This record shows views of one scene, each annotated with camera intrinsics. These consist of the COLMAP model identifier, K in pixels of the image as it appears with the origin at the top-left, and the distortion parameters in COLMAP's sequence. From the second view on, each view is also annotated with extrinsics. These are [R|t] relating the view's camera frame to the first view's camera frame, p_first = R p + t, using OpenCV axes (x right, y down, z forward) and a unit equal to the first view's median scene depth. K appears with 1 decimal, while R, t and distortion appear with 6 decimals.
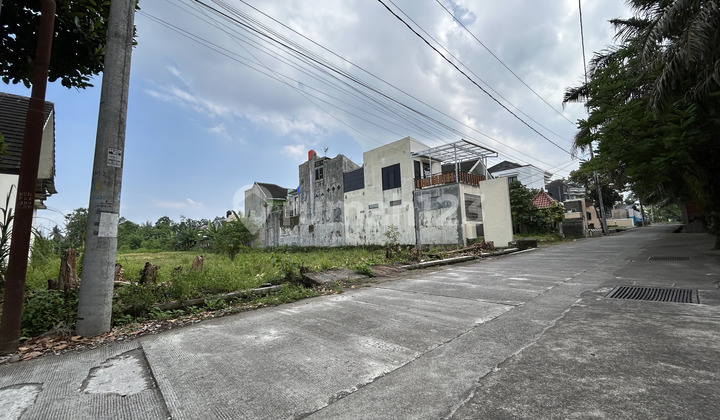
lens RADIAL K [[296.1, 0, 357.2], [0, 296.1, 208.3], [0, 0, 1]] dist [0.000818, -0.000016]
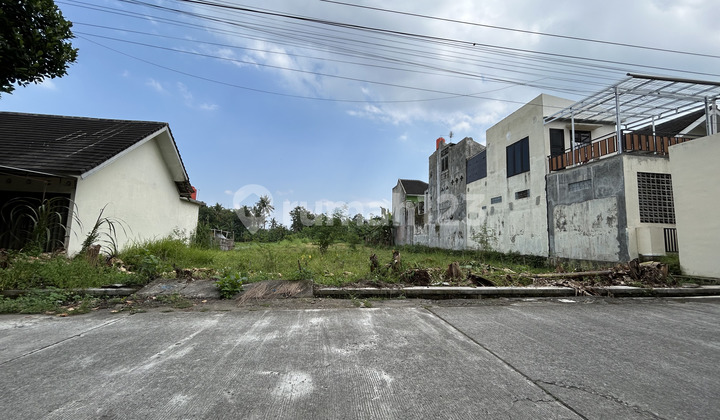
lens RADIAL K [[293.4, 0, 356.9], [0, 293.4, 209.1], [0, 0, 1]] dist [0.000207, -0.000219]
pose [[0.818318, 0.003245, -0.574756, 0.222313], [0.000269, 0.999982, 0.006028, 0.013059], [0.574765, -0.005087, 0.818302, 0.226035]]
